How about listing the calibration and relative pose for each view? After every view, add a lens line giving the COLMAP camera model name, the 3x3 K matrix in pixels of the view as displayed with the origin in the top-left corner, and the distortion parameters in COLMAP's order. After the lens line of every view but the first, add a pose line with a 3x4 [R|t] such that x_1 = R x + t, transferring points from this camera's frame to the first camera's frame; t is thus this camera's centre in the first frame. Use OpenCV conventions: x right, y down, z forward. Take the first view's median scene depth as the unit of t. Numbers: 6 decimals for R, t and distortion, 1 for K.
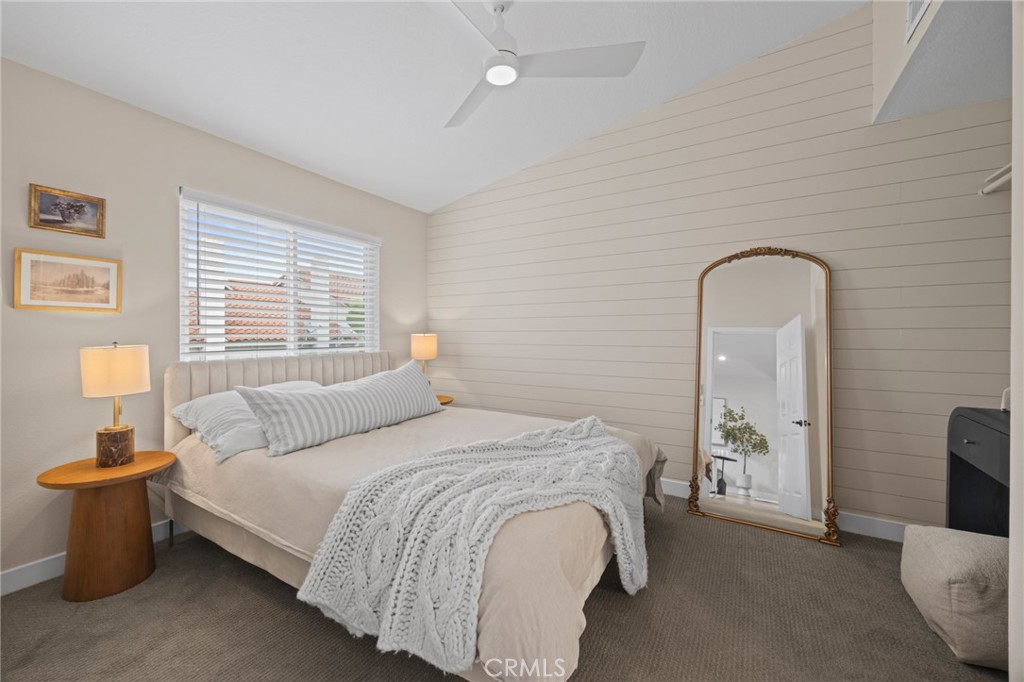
lens RADIAL K [[398.5, 0, 508.2], [0, 398.5, 336.8], [0, 0, 1]] dist [0.000096, -0.000004]
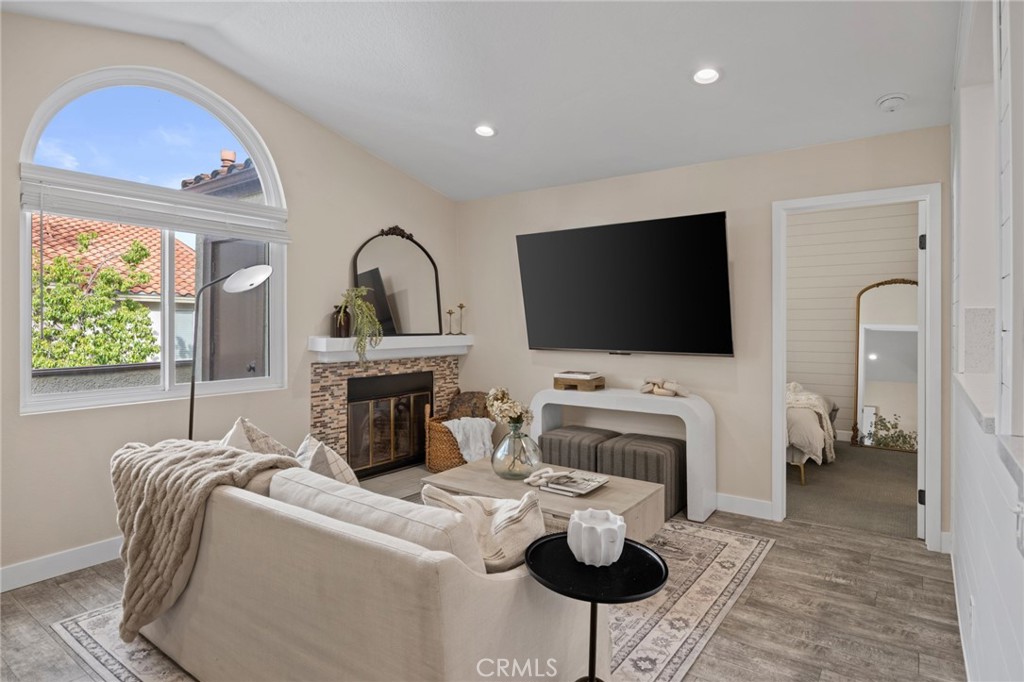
lens RADIAL K [[566.7, 0, 513.2], [0, 566.7, 334.8], [0, 0, 1]] dist [-0.030919, -0.000476]
pose [[0.996961, -0.000405, -0.077896, -0.206141], [0.000171, 0.999995, -0.003019, 0.001743], [0.077897, 0.002996, 0.996957, -0.382316]]
